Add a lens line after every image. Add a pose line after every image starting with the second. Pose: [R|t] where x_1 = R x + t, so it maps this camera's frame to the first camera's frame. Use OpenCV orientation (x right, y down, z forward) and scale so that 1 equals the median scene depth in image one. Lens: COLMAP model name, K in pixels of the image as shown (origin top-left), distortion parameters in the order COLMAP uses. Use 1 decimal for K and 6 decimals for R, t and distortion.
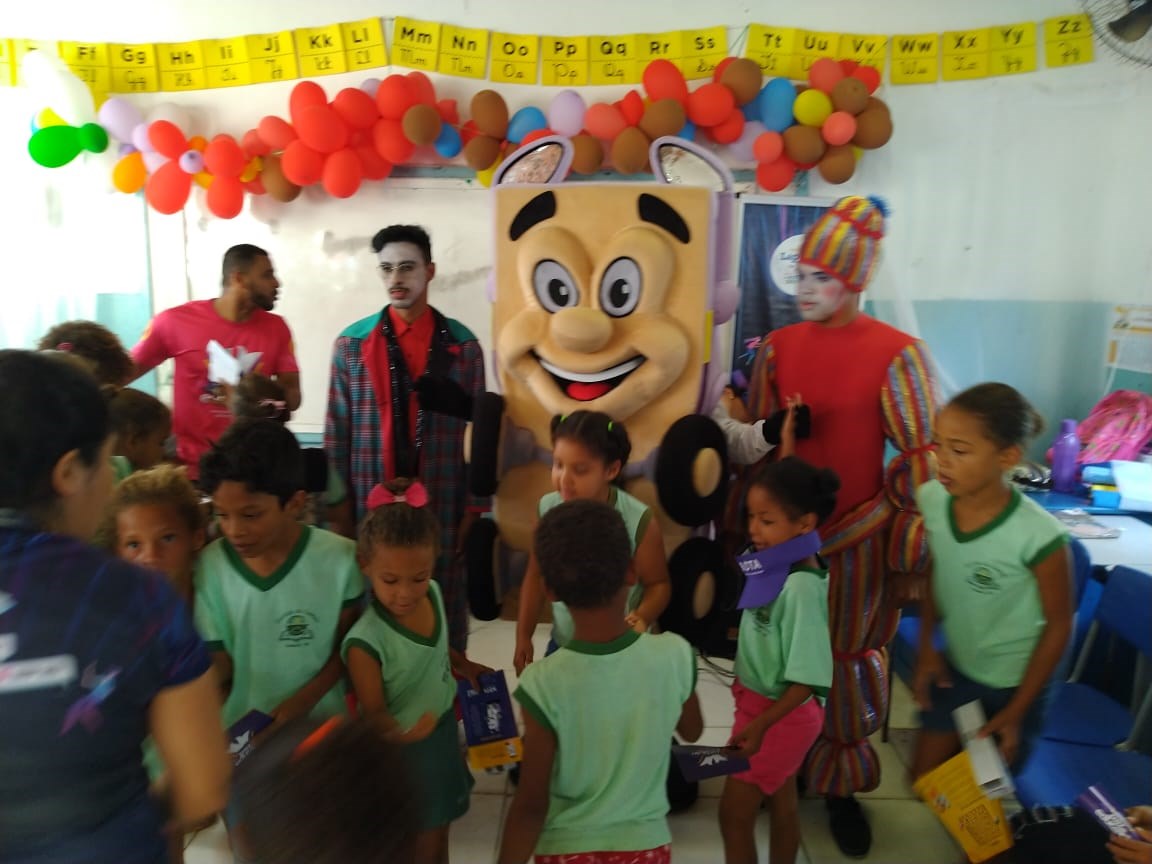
lens RADIAL K [[892.5, 0, 576.0], [0, 892.5, 432.0], [0, 0, 1]] dist [-0.014265, -0.002642]
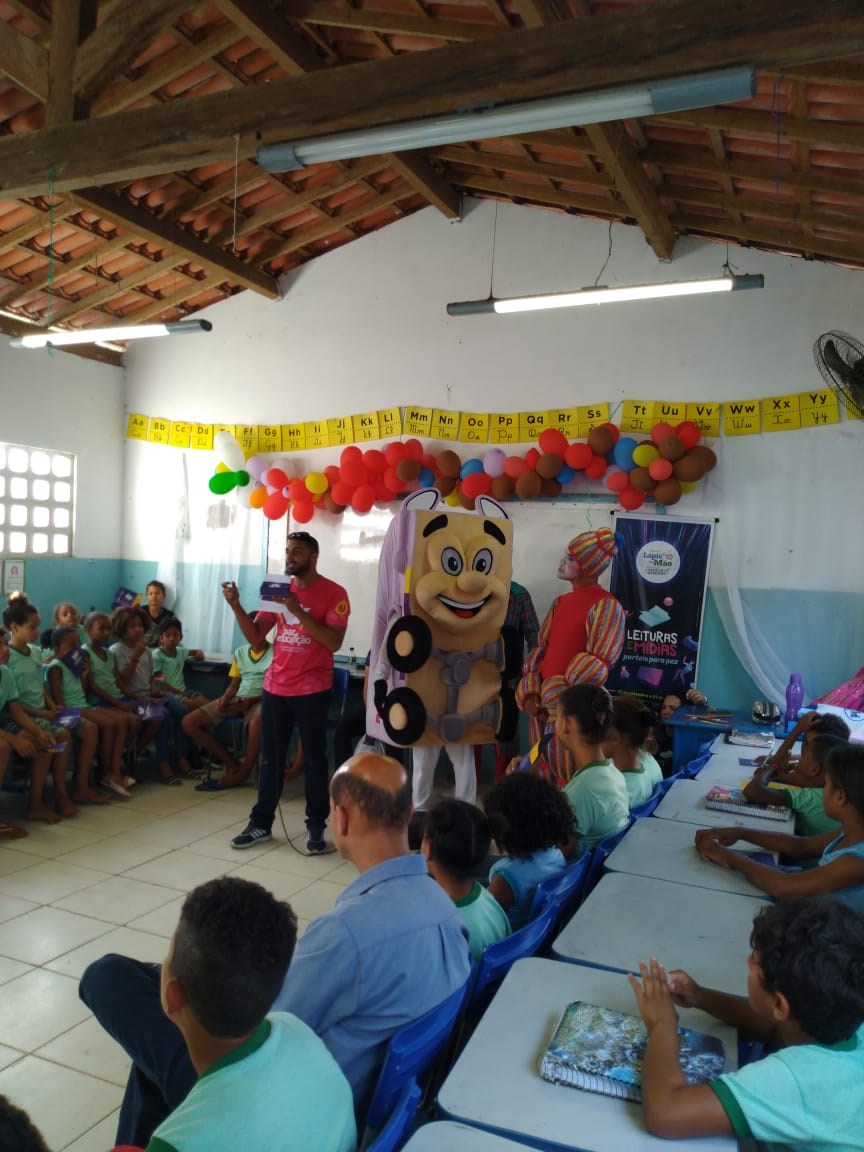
lens RADIAL K [[896.4, 0, 432.0], [0, 896.4, 576.0], [0, 0, 1]] dist [0.136709, -0.300008]
pose [[0.918927, 0.035122, -0.392861, 0.511337], [-0.100474, 0.984014, -0.147044, 0.087963], [0.381417, 0.174595, 0.907765, -0.454774]]
